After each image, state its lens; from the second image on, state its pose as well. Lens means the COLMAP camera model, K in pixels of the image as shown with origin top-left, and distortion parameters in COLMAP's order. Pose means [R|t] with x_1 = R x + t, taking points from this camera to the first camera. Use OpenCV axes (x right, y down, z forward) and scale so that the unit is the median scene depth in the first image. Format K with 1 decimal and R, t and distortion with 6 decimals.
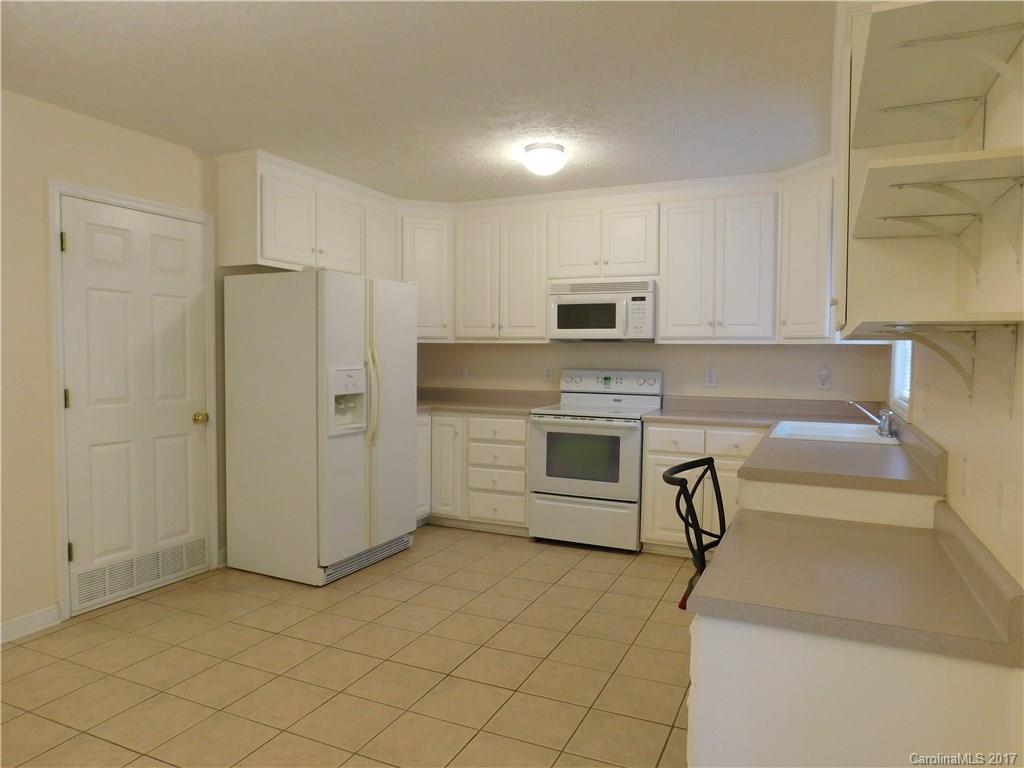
lens RADIAL K [[691.4, 0, 512.0], [0, 691.4, 384.0], [0, 0, 1]] dist [-0.062380, 0.053451]
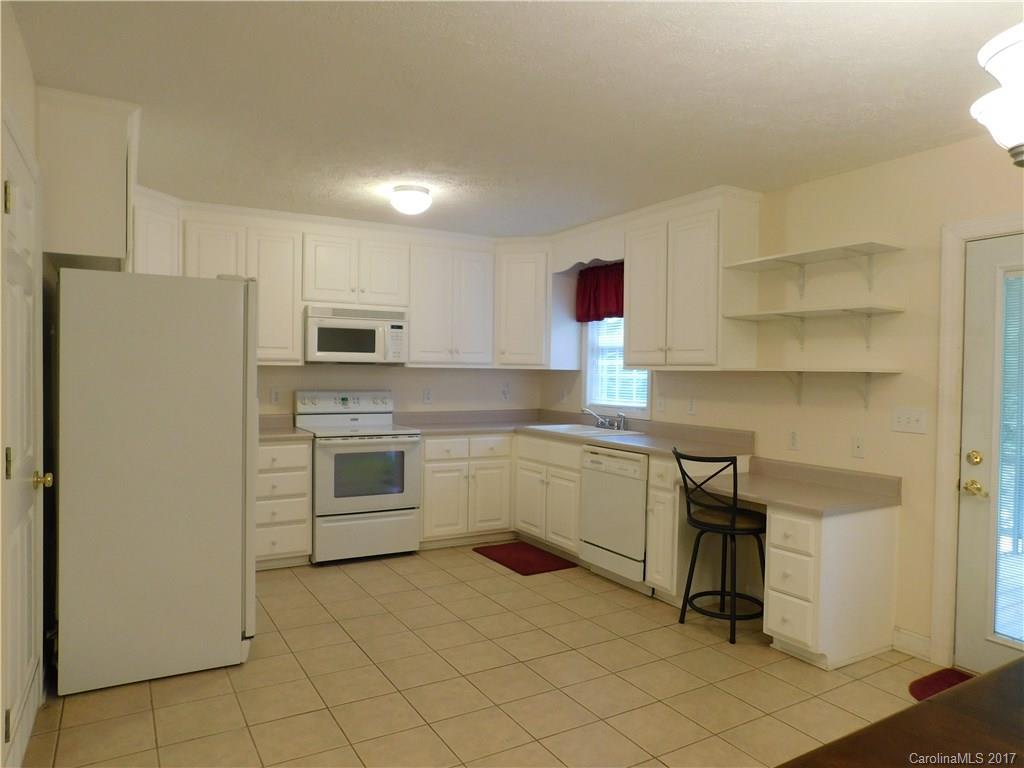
lens RADIAL K [[691.4, 0, 512.0], [0, 691.4, 384.0], [0, 0, 1]] dist [-0.062380, 0.053451]
pose [[0.563655, -0.015104, 0.825872, -0.632067], [0.029290, 0.999569, -0.001710, -0.023704], [-0.825491, 0.025154, 0.563854, 0.214988]]
